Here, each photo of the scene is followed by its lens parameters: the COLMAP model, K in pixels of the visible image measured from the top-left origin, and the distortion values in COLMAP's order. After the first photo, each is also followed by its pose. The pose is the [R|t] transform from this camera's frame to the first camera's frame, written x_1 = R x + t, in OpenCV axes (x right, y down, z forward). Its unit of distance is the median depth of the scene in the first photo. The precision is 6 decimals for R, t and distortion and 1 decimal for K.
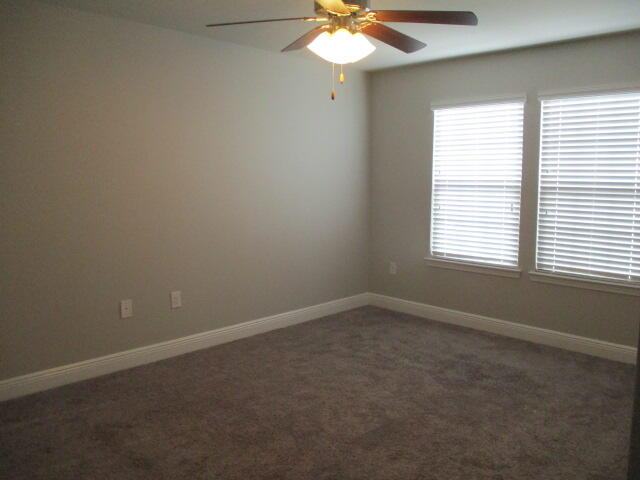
lens RADIAL K [[517.0, 0, 328.8], [0, 517.0, 239.1], [0, 0, 1]] dist [-0.047866, 0.000350]
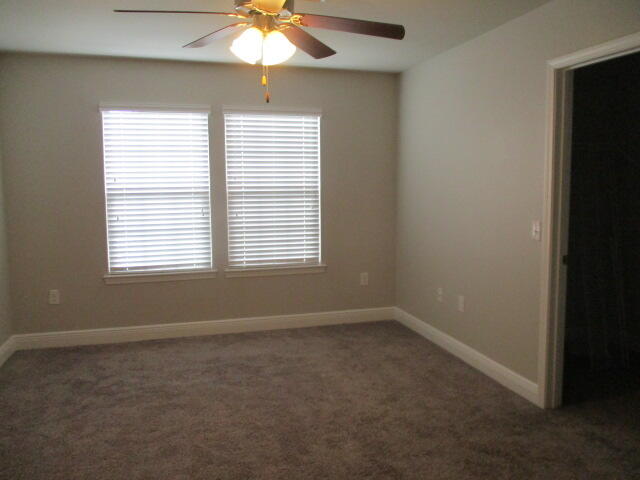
lens RADIAL K [[517.0, 0, 328.8], [0, 517.0, 239.1], [0, 0, 1]] dist [-0.047866, 0.000350]
pose [[0.498475, -0.104171, 0.860622, -0.448719], [0.115687, 0.991868, 0.053051, -0.035372], [-0.859150, 0.073118, 0.506473, 0.258801]]
